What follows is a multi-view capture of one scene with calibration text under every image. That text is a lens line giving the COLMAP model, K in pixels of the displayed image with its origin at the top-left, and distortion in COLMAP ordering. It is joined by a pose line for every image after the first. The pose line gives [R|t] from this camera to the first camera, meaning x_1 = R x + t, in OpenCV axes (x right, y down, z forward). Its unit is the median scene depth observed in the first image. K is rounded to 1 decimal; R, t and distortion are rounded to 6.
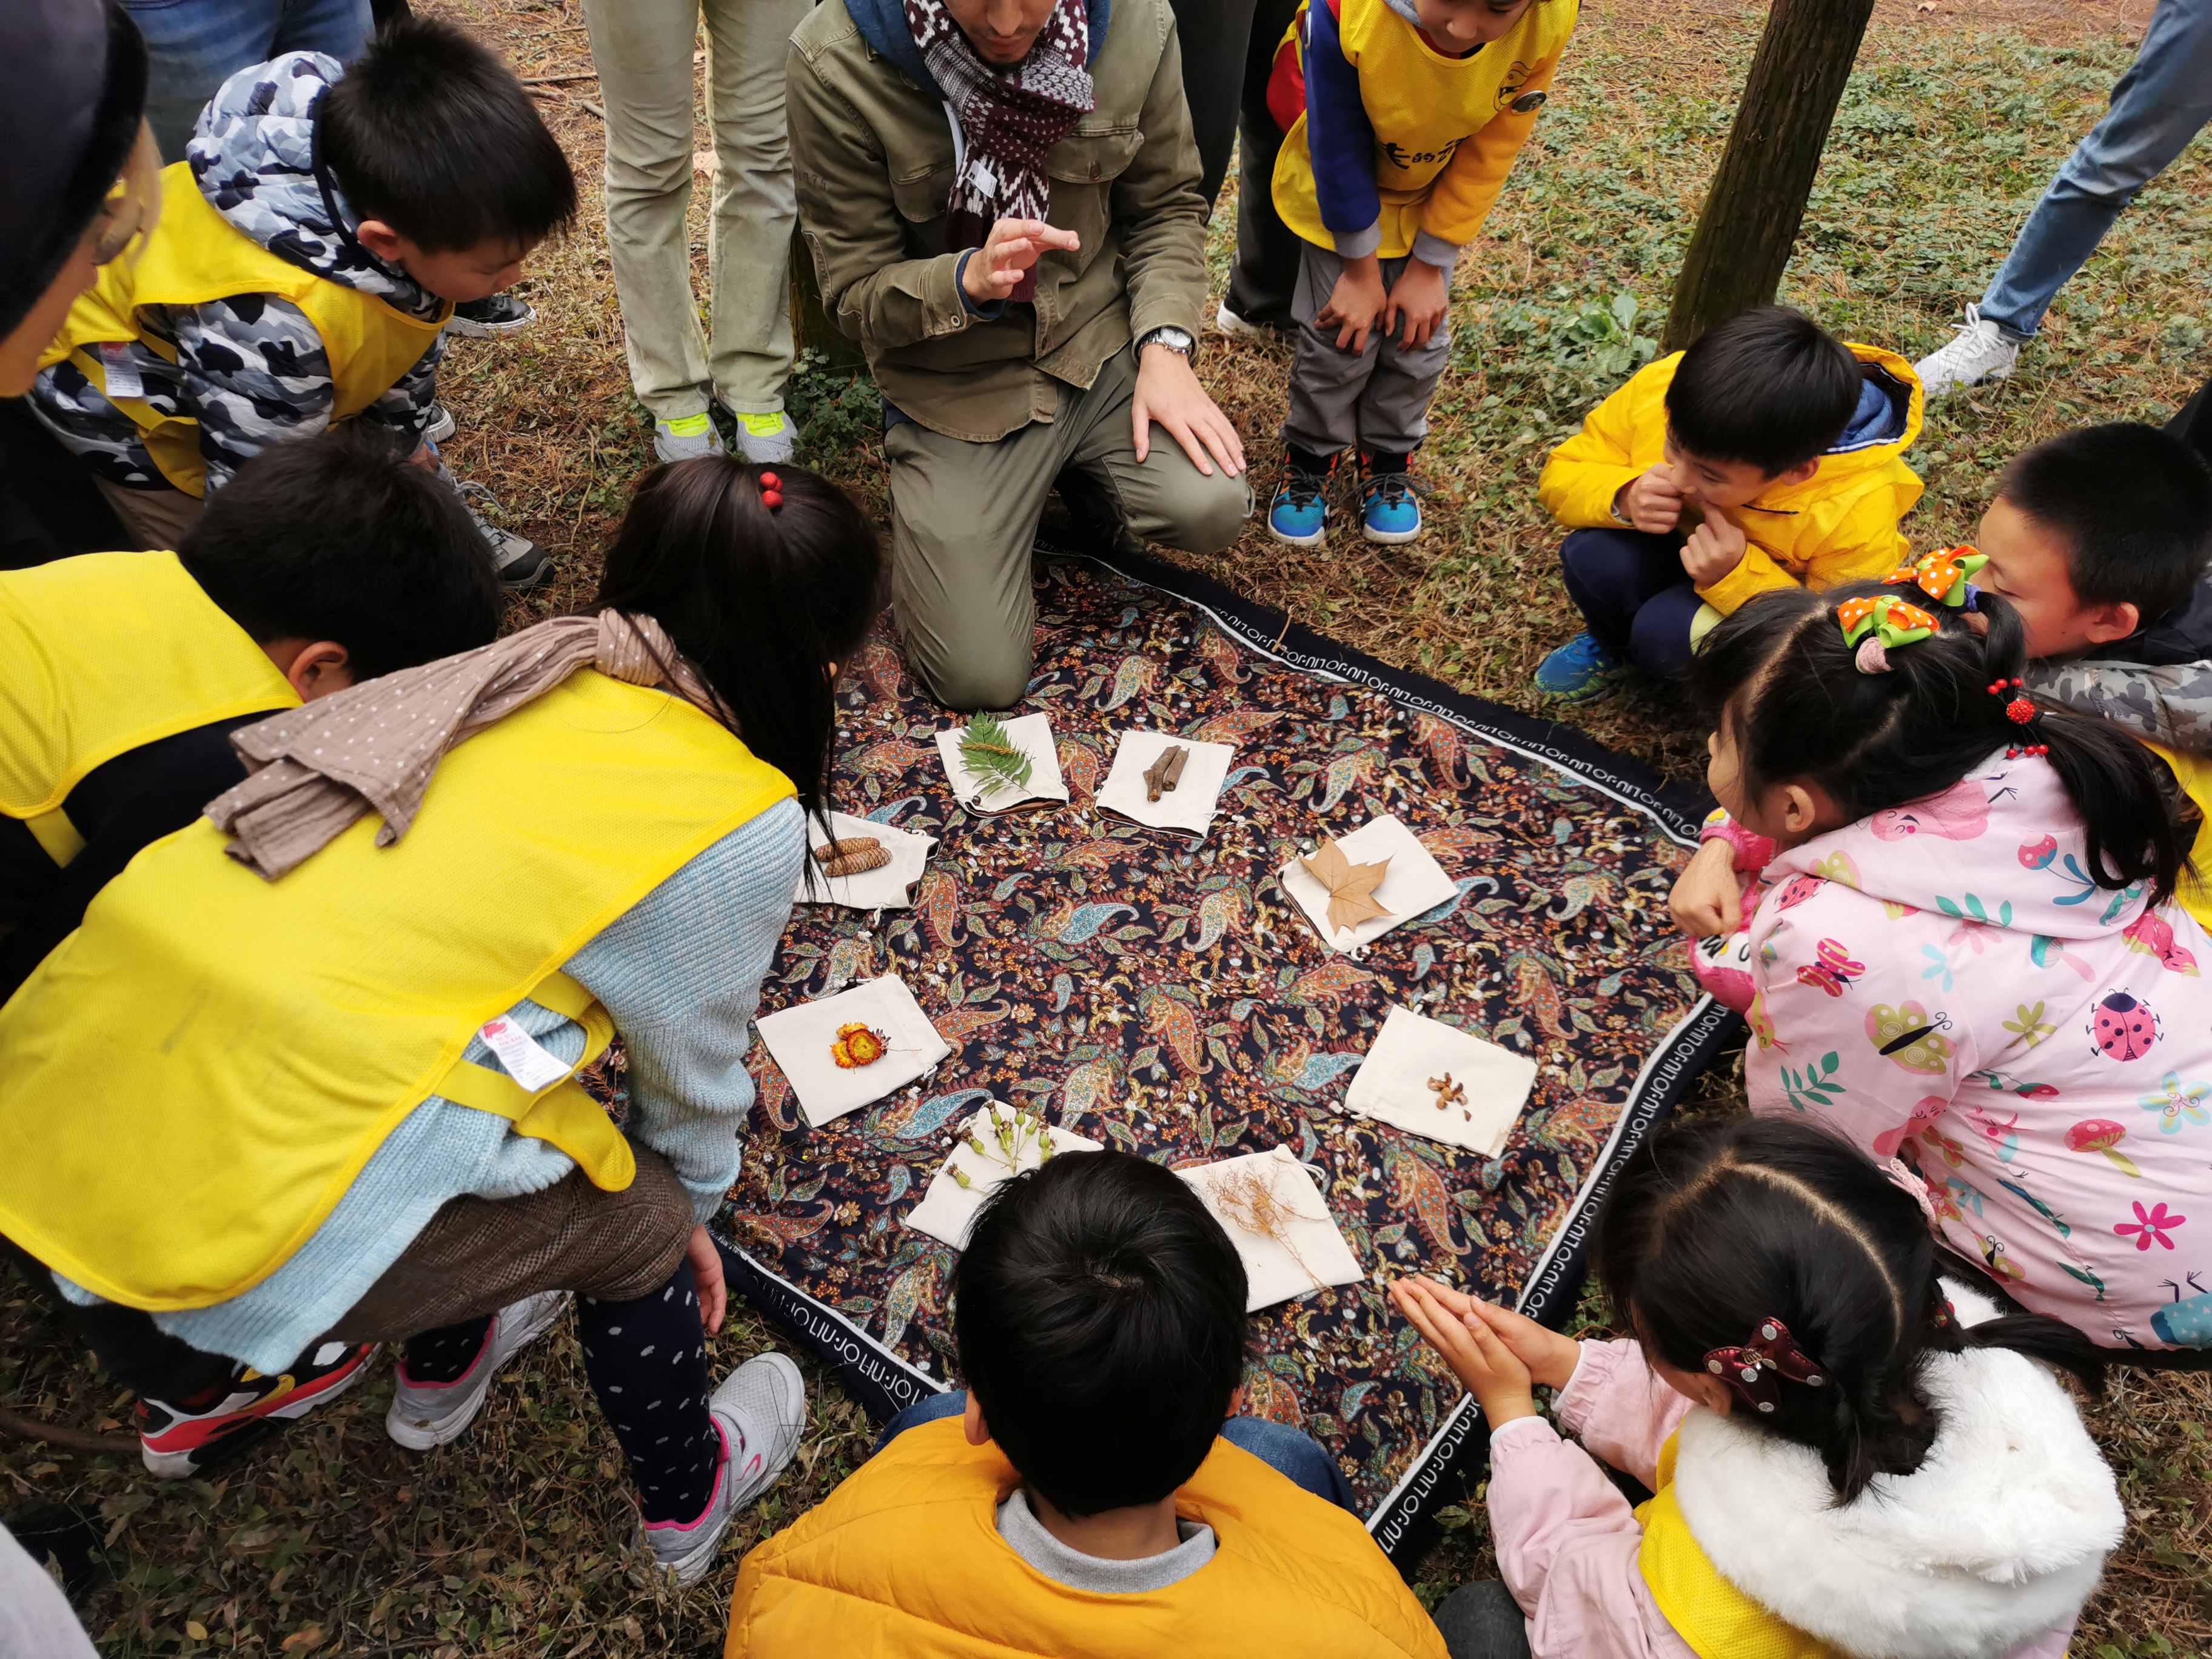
lens RADIAL K [[1660.7, 0, 1106.0], [0, 1660.7, 829.5], [0, 0, 1]] dist [0.027457, -0.032078]
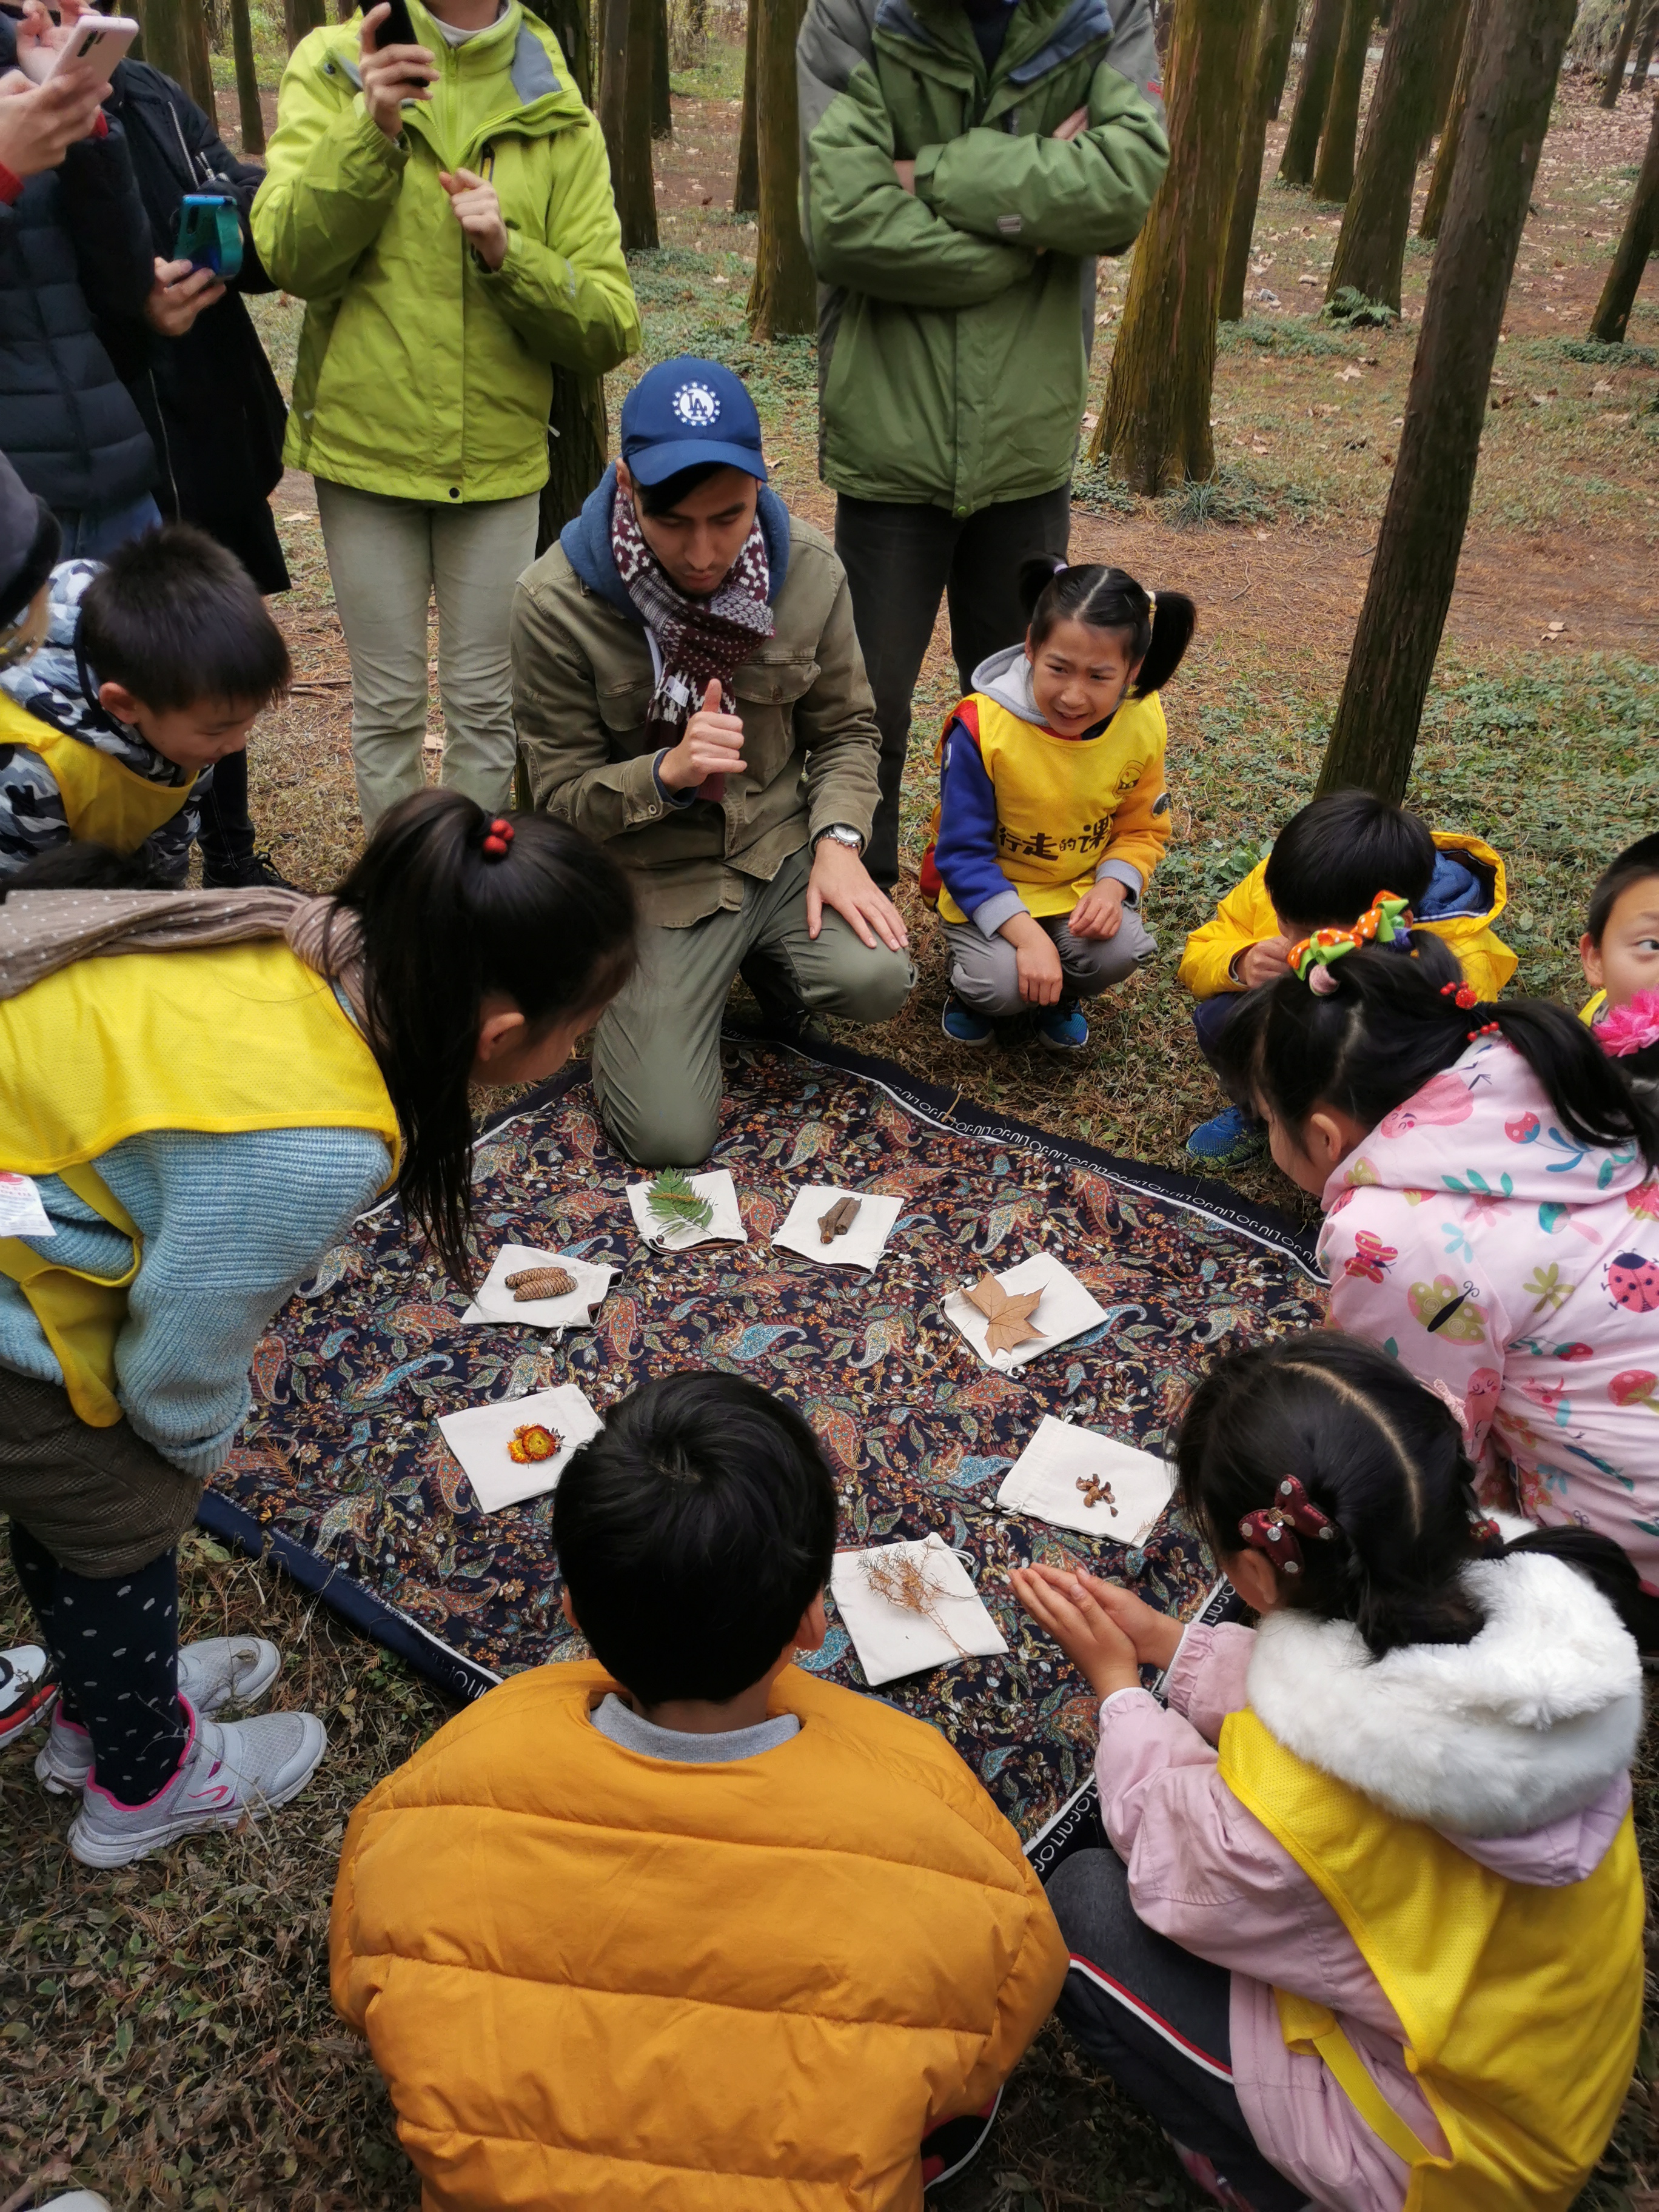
lens RADIAL K [[1660.7, 0, 829.5], [0, 1660.7, 1106.0], [0, 0, 1]] dist [0.027457, -0.032078]
pose [[0.999930, 0.006378, -0.009943, 0.044116], [-0.008387, 0.976051, -0.217380, 0.139483], [0.008319, 0.217448, 0.976036, -0.067019]]
